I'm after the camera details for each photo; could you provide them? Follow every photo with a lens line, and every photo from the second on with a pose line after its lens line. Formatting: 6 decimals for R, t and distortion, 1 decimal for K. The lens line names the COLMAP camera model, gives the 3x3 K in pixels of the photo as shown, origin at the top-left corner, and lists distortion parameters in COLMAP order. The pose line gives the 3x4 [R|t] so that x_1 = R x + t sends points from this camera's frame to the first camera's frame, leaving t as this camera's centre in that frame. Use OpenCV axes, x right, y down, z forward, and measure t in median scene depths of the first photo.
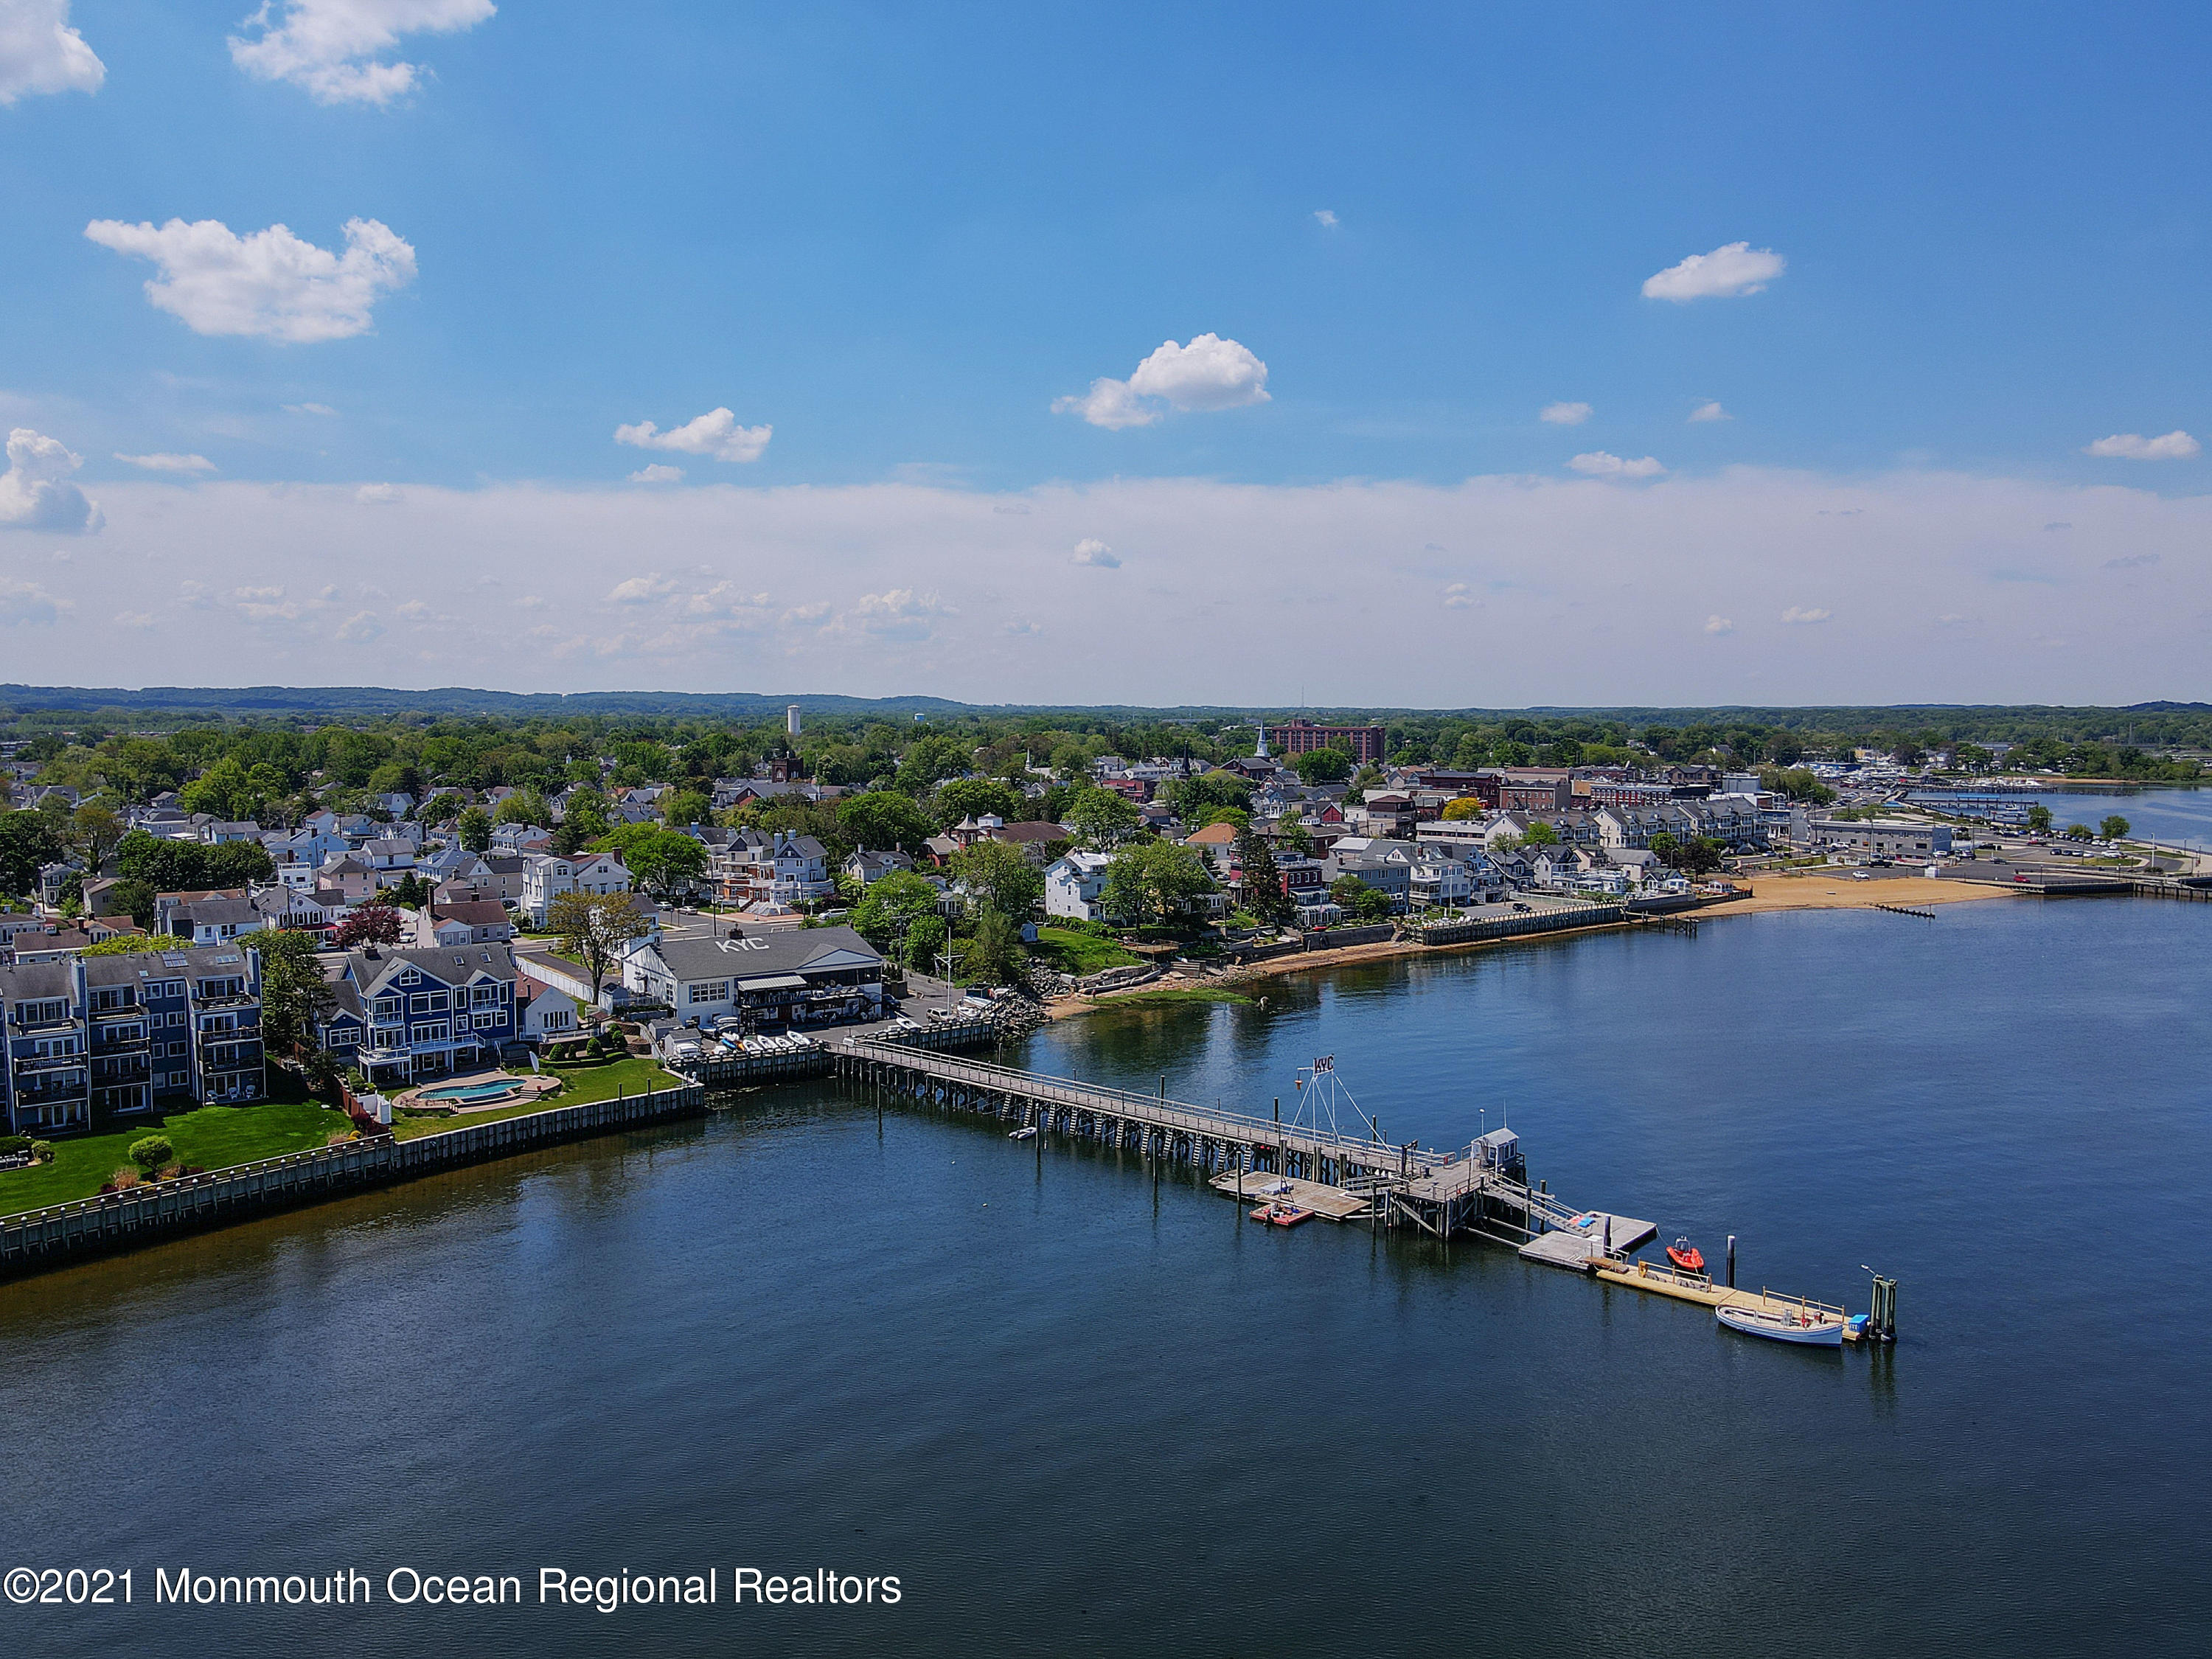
lens RADIAL K [[1624.9, 0, 1106.0], [0, 1624.9, 829.5], [0, 0, 1]] dist [0.023067, 0.001659]
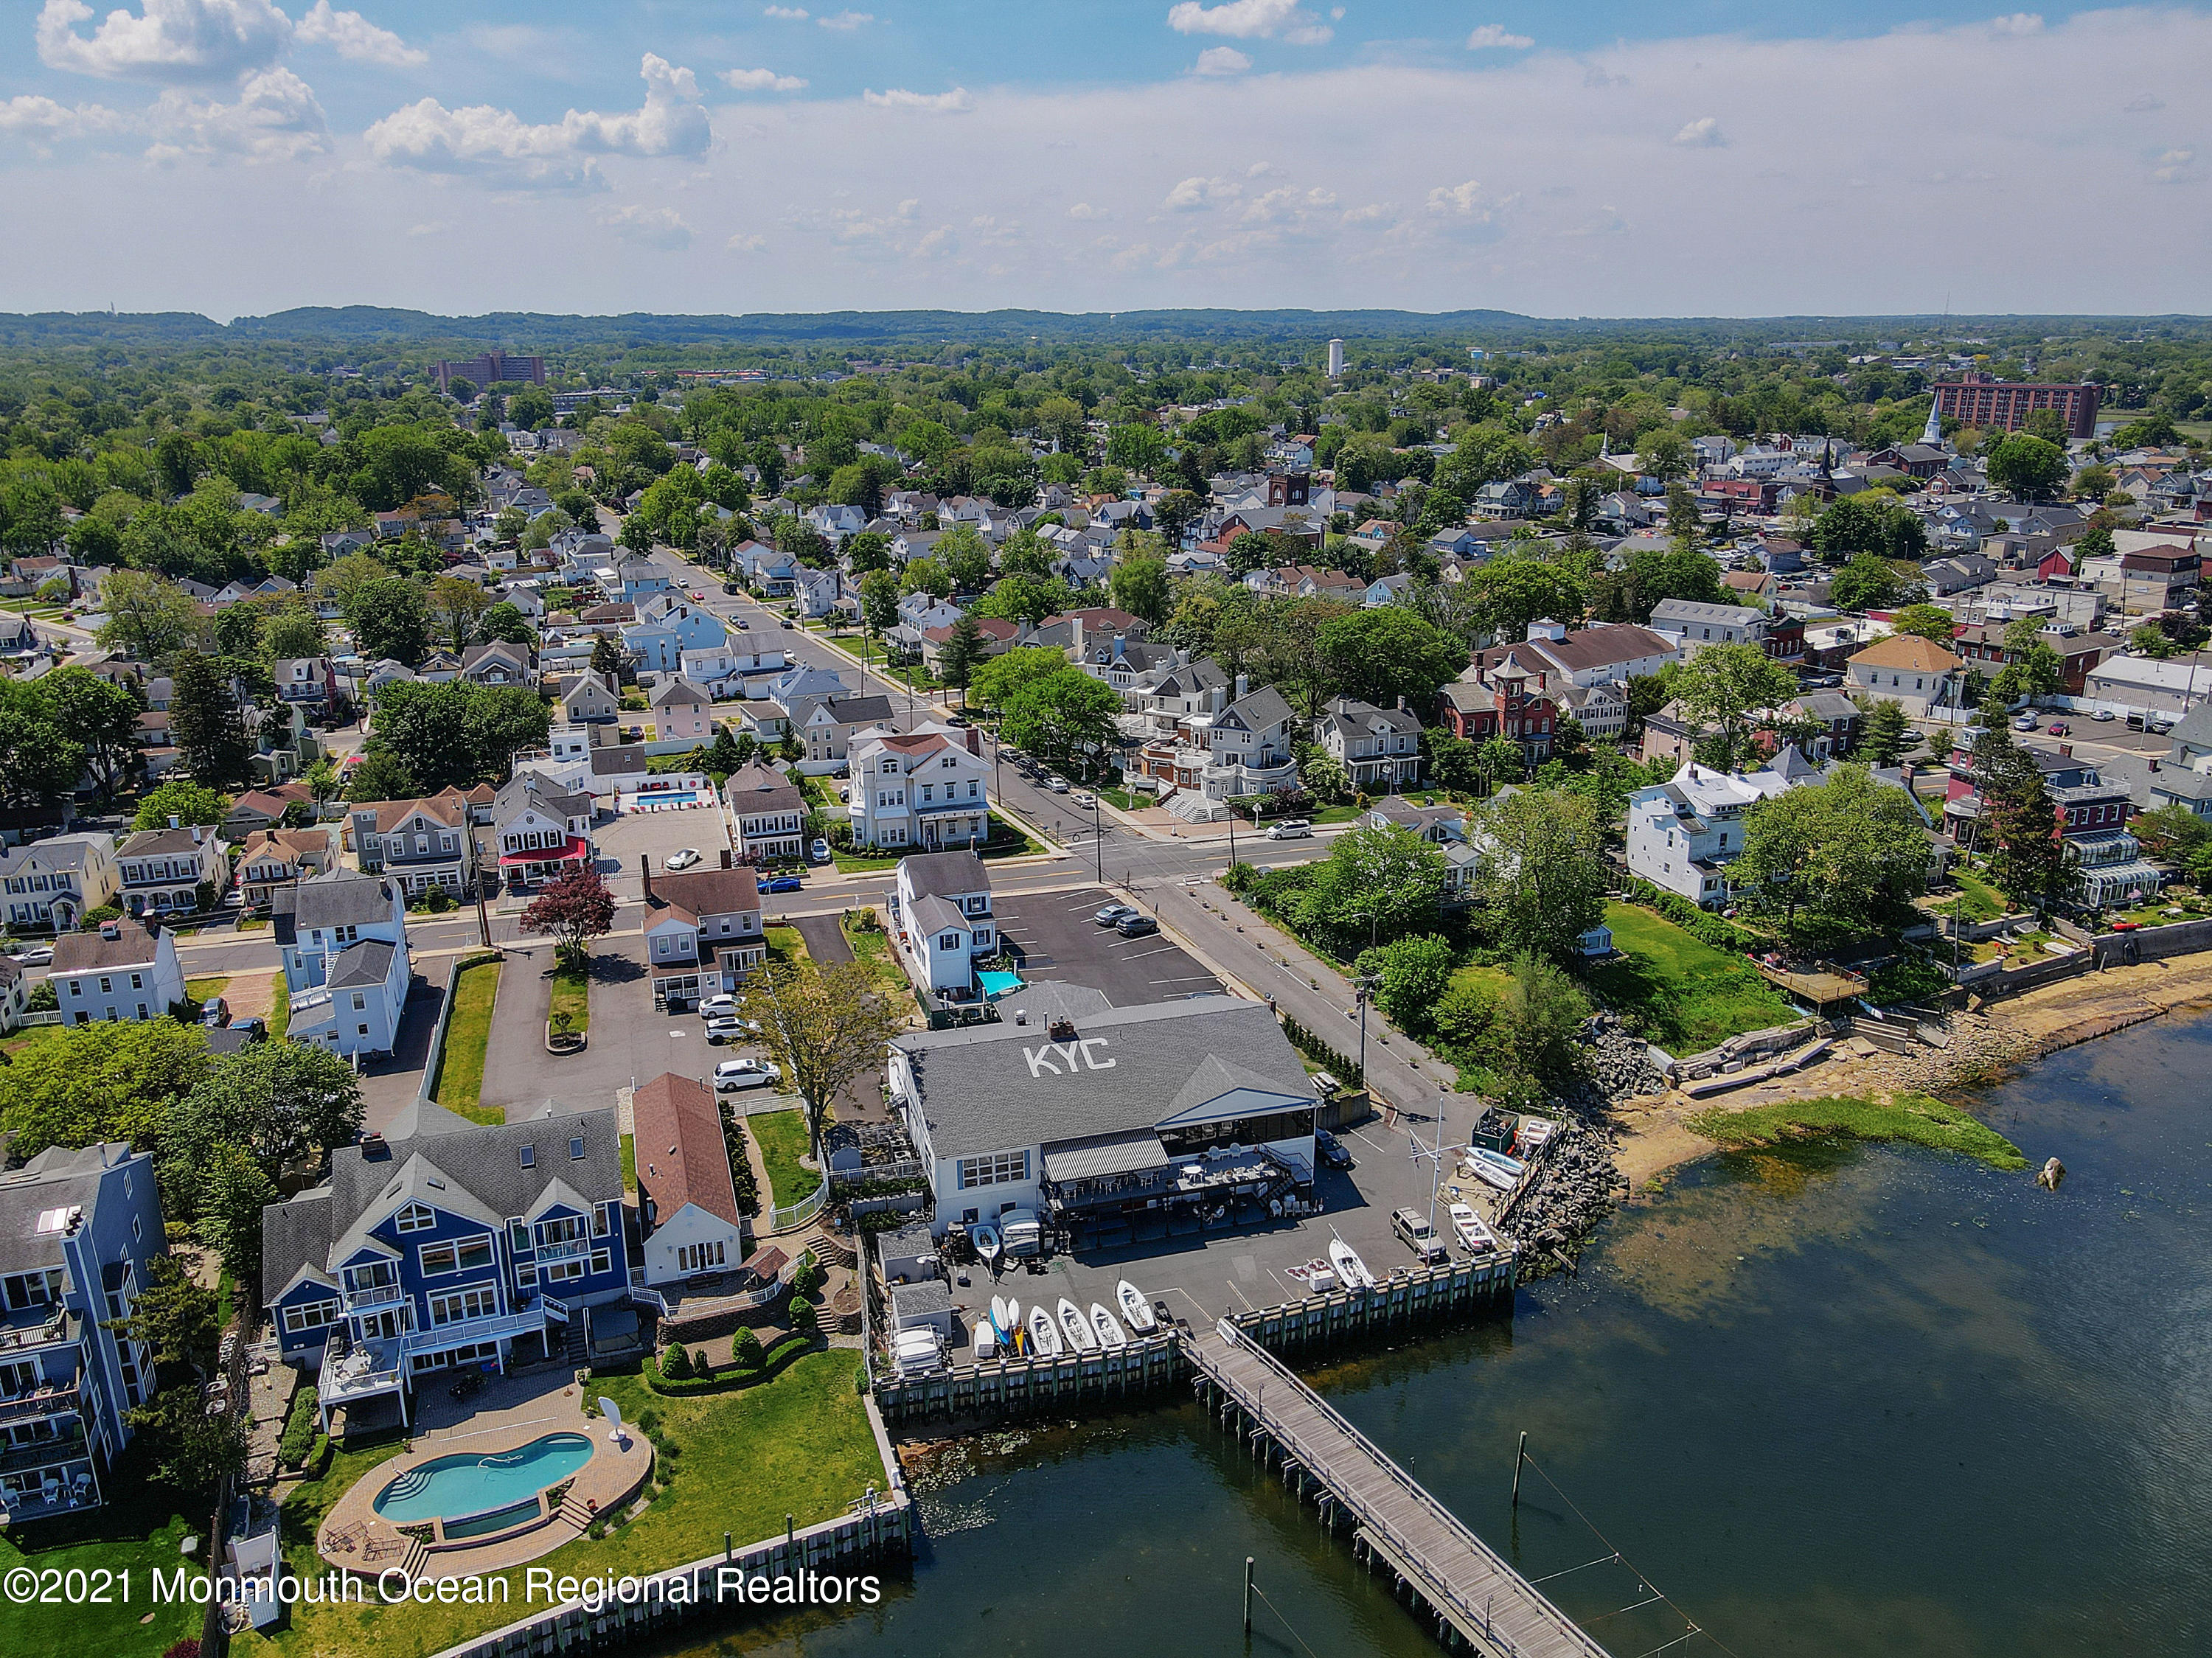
lens RADIAL K [[1642.3, 0, 1106.0], [0, 1642.3, 829.0], [0, 0, 1]] dist [-0.030216, 0.048266]
pose [[0.945693, 0.084960, -0.313761, -0.030429], [-0.011534, 0.973402, 0.228813, -0.102819], [0.324856, -0.212768, 0.921520, 0.377446]]
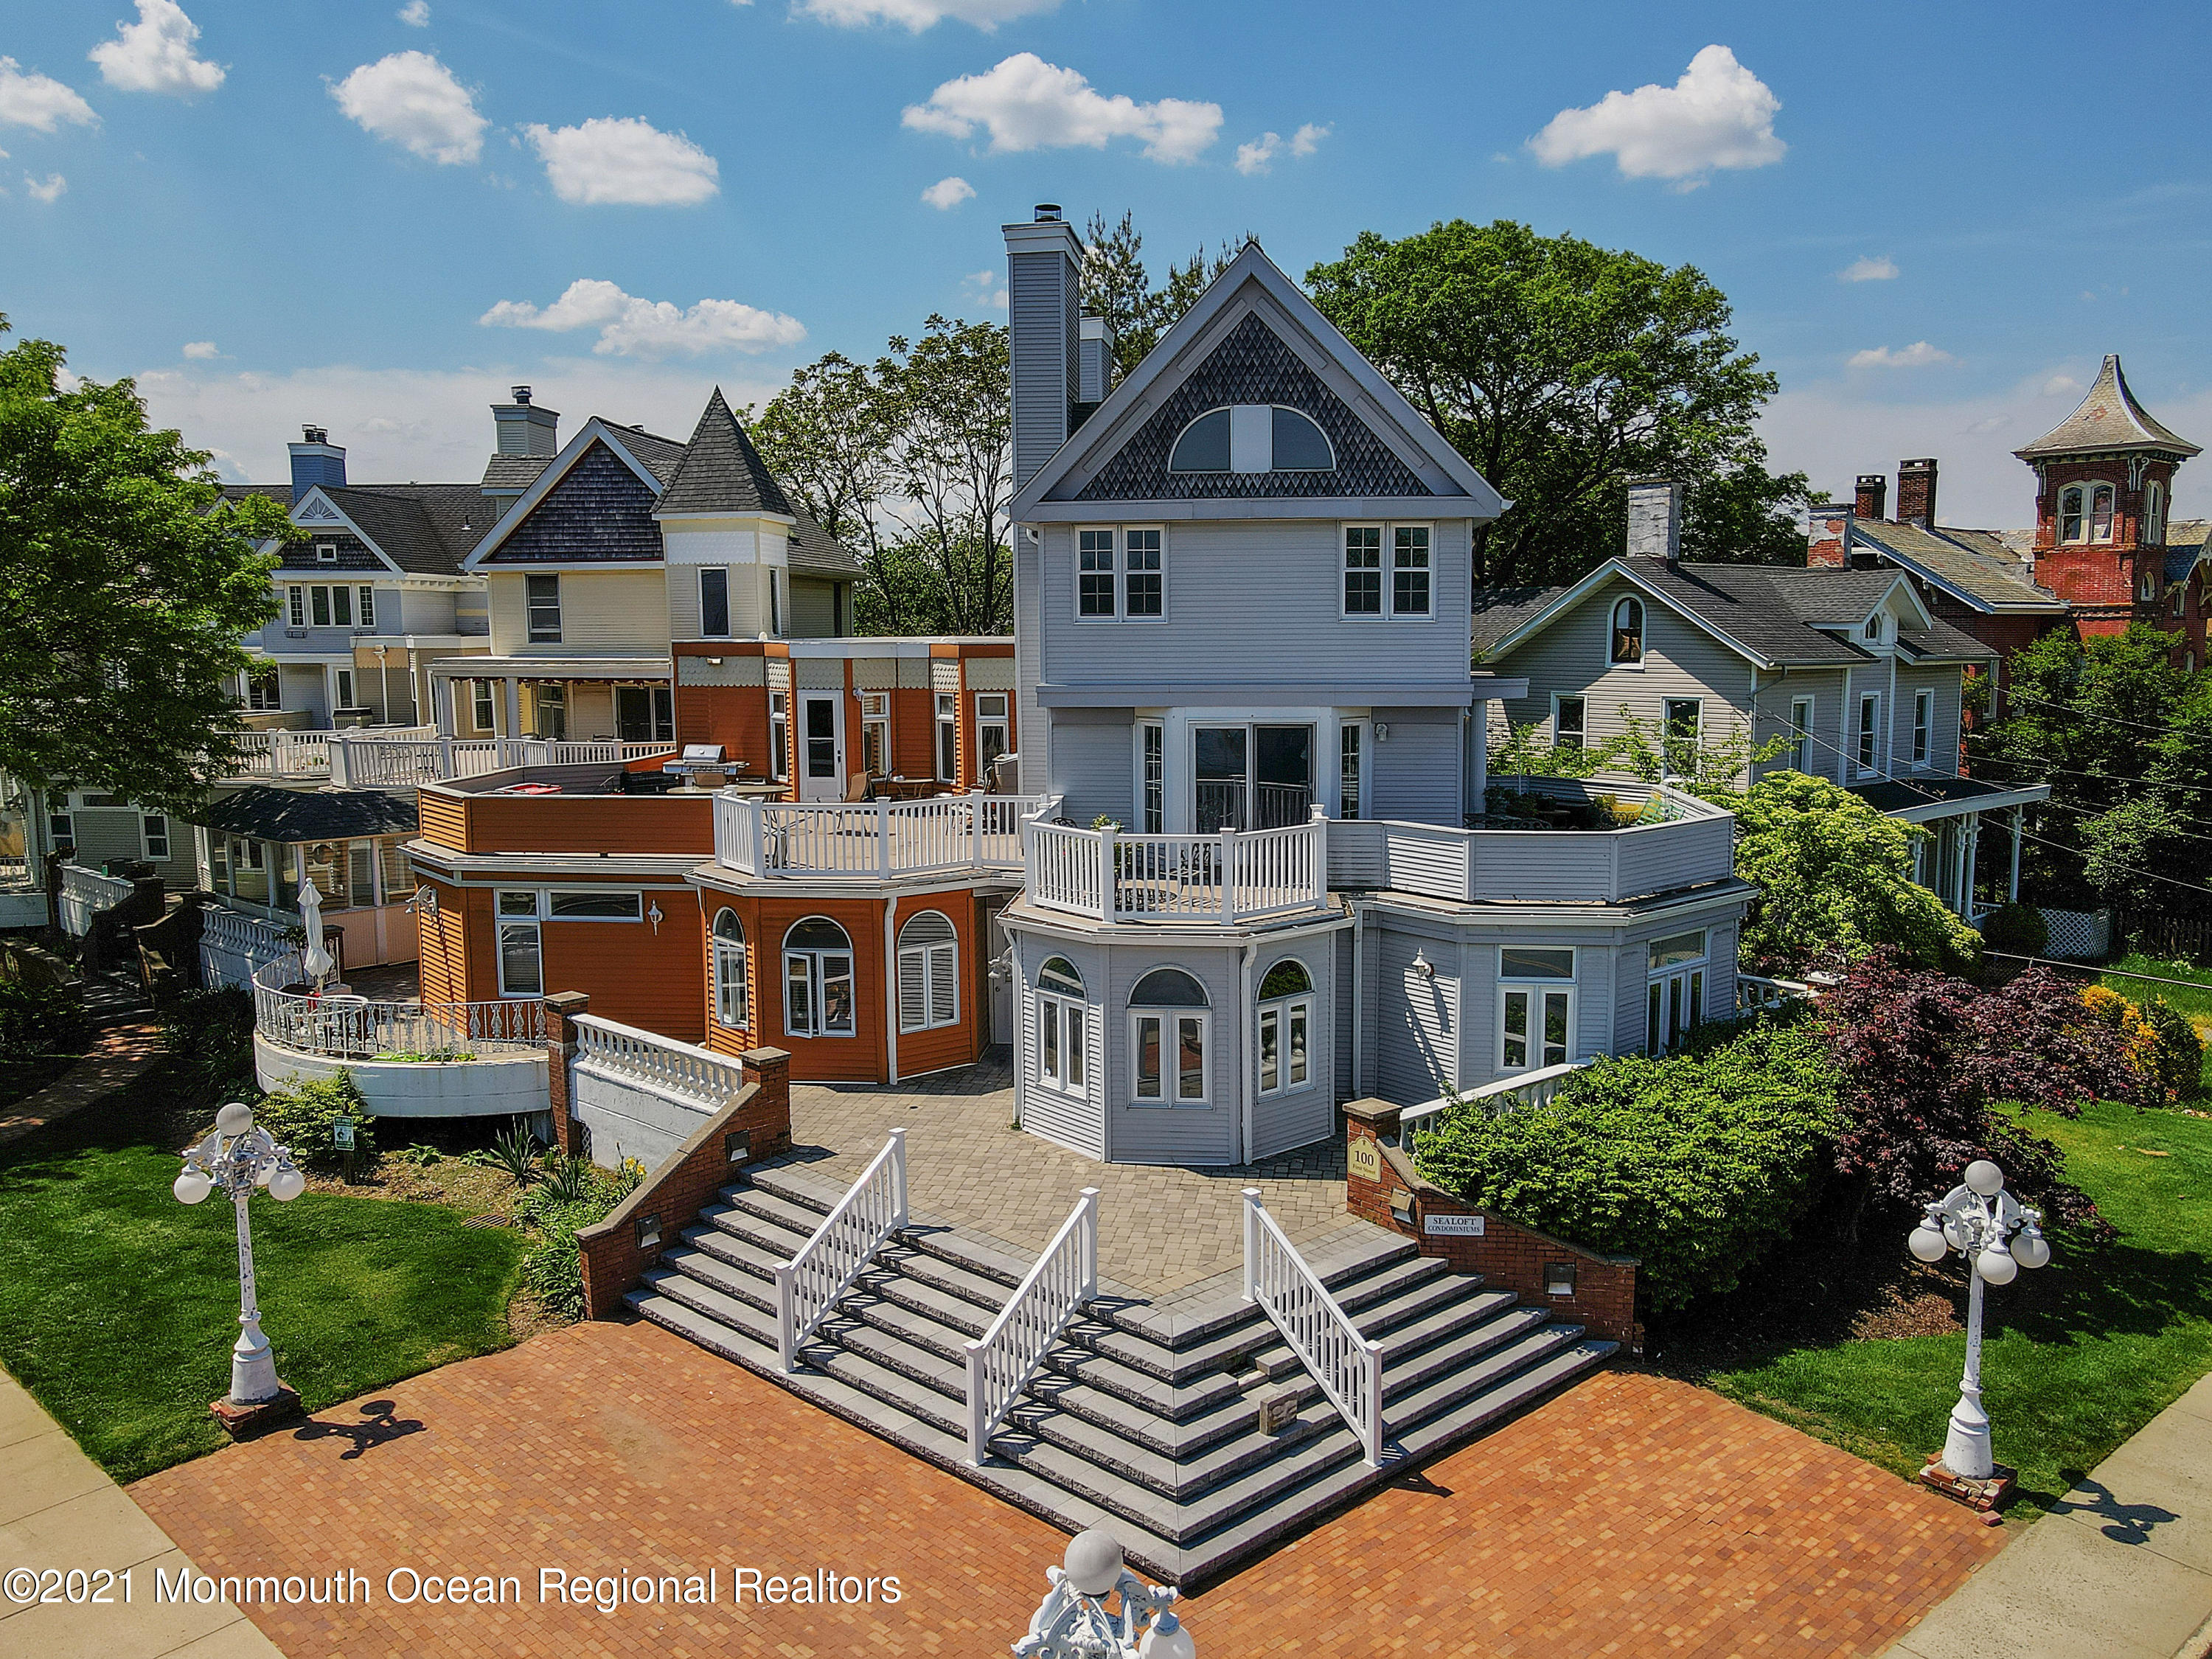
lens RADIAL K [[1624.9, 0, 1106.0], [0, 1624.9, 829.5], [0, 0, 1]] dist [0.023067, 0.001659]
pose [[0.998321, -0.024978, 0.052253, -0.218520], [0.020690, 0.996496, 0.081037, 0.027424], [-0.054094, -0.079820, 0.995340, 0.985621]]
